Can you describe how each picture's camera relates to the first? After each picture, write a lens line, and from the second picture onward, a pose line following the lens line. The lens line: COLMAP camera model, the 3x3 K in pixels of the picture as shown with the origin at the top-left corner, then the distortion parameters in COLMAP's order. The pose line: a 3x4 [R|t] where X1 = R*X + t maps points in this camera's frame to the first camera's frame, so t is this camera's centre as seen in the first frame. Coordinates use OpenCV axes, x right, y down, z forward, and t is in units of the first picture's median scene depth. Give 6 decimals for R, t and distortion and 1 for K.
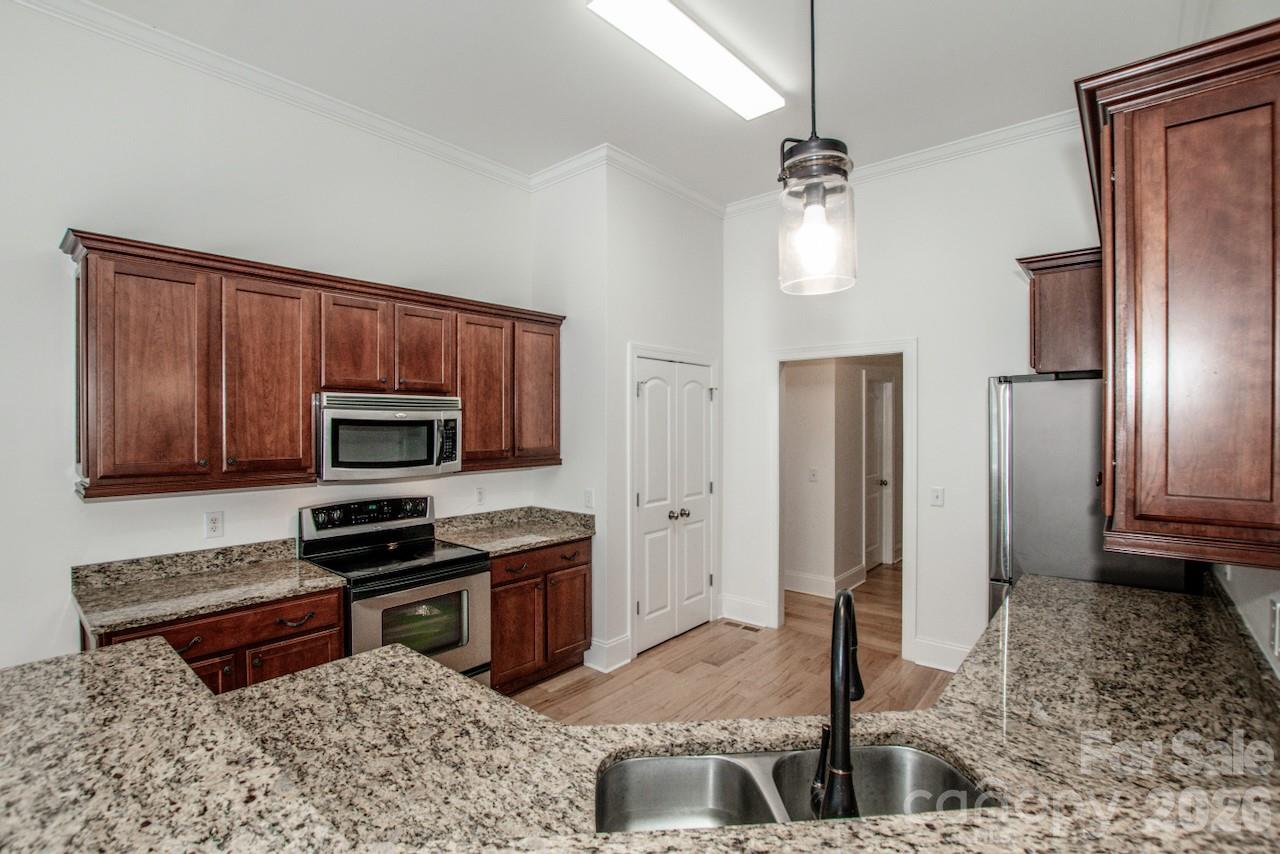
lens RADIAL K [[561.5, 0, 640.0], [0, 561.5, 427.0], [0, 0, 1]] dist [-0.030447, 0.000095]
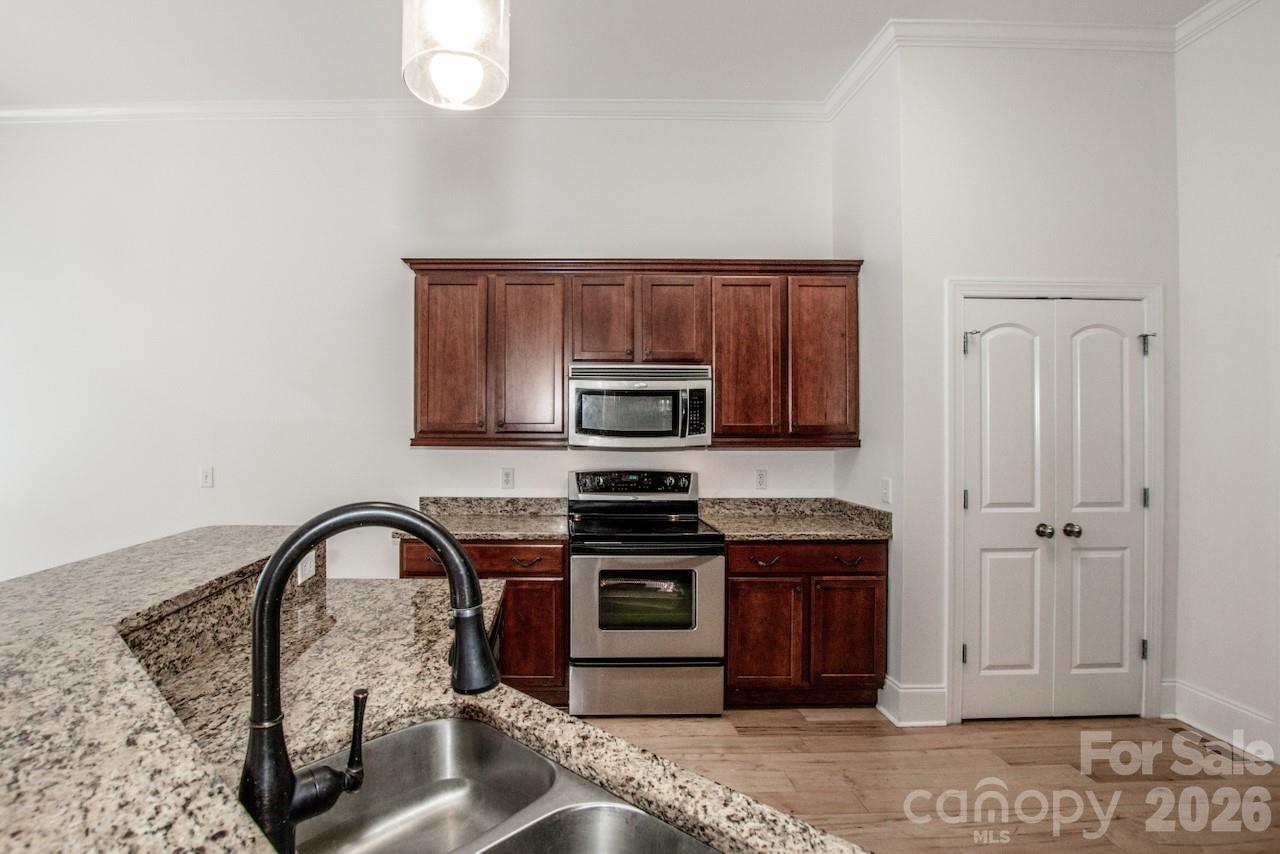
lens RADIAL K [[616.8, 0, 640.0], [0, 616.8, 427.0], [0, 0, 1]] dist [-0.035662, 0.000292]
pose [[0.676011, -0.009340, -0.736832, 0.334999], [-0.004378, 0.999851, -0.016690, 0.063228], [0.736879, 0.014508, 0.675869, 0.213990]]
